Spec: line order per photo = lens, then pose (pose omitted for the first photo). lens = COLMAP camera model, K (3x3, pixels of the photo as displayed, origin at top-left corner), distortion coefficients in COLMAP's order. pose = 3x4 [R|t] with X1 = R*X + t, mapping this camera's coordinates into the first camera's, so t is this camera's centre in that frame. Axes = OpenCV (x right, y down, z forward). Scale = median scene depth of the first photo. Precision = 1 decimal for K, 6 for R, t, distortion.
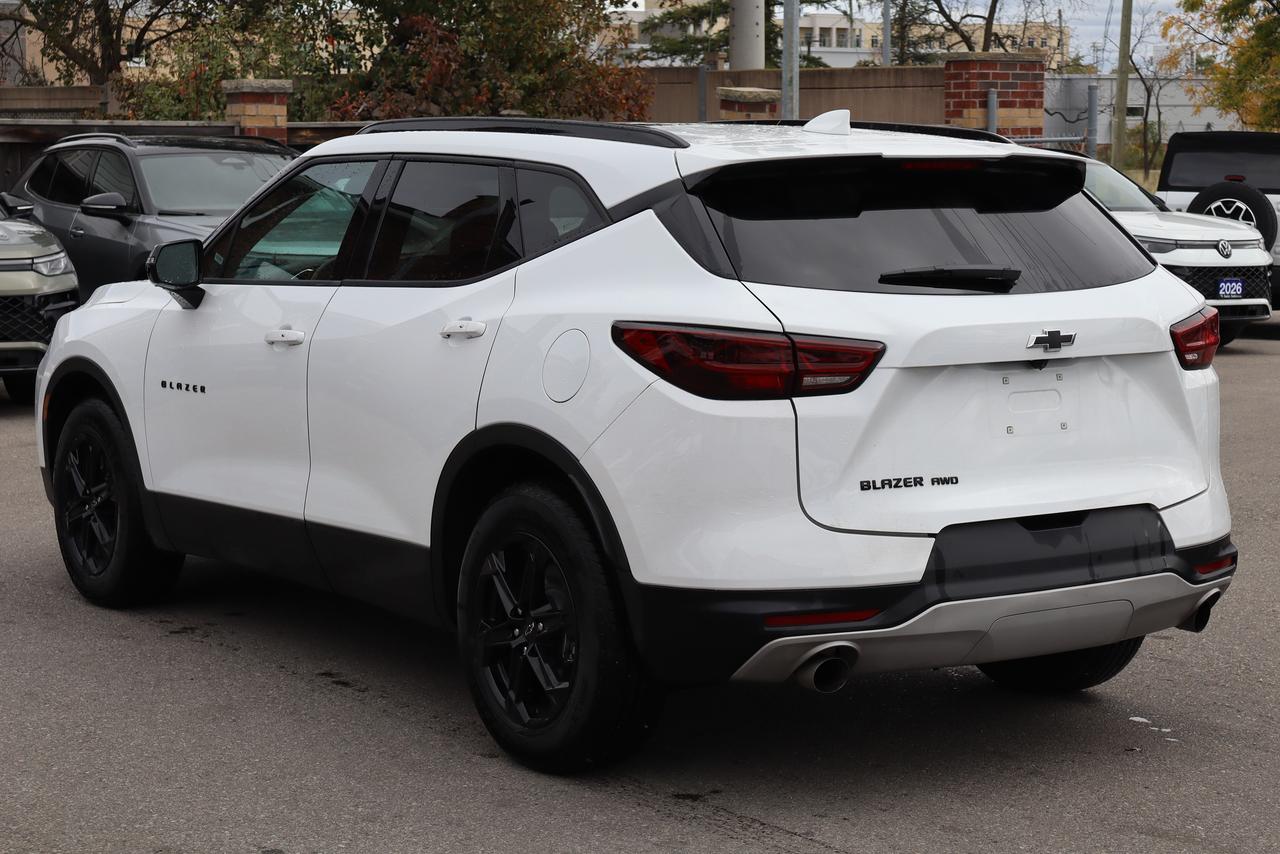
lens RADIAL K [[2506.8, 0, 642.7], [0, 2506.8, 427.5], [0, 0, 1]] dist [0.007170, 0.000000]
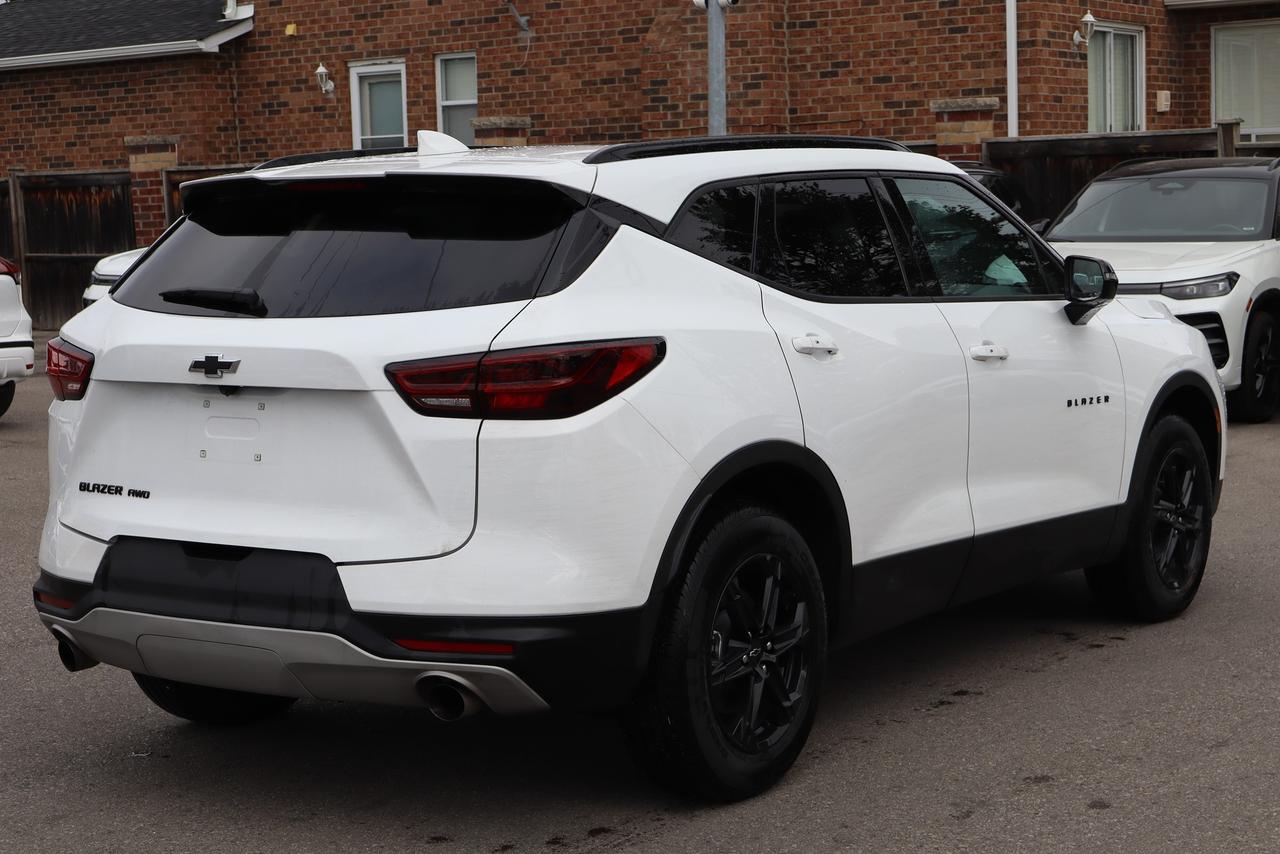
lens RADIAL K [[2281.0, 0, 640.6], [0, 2281.0, 433.2], [0, 0, 1]] dist [-0.020164, 0.000000]
pose [[0.376331, 0.084625, -0.922612, 1.064720], [-0.083570, 0.994861, 0.057164, -0.074639], [0.922709, 0.055591, 0.381469, 0.832990]]
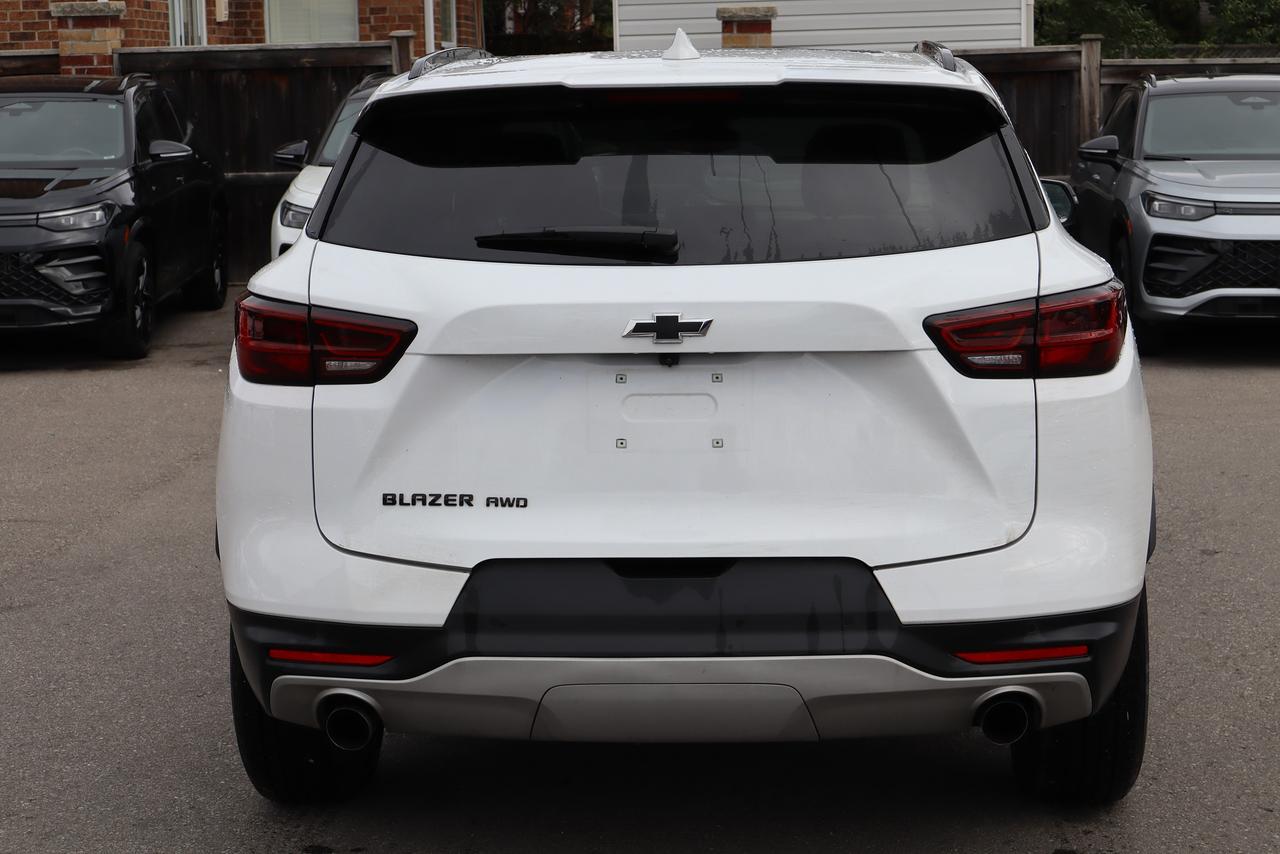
lens RADIAL K [[2506.8, 0, 638.8], [0, 2506.8, 420.1], [0, 0, 1]] dist [0.007170, 0.000000]
pose [[0.797437, 0.063470, -0.600055, 0.621456], [-0.051868, 0.997982, 0.036631, -0.035060], [0.601169, 0.001912, 0.799120, 0.401552]]
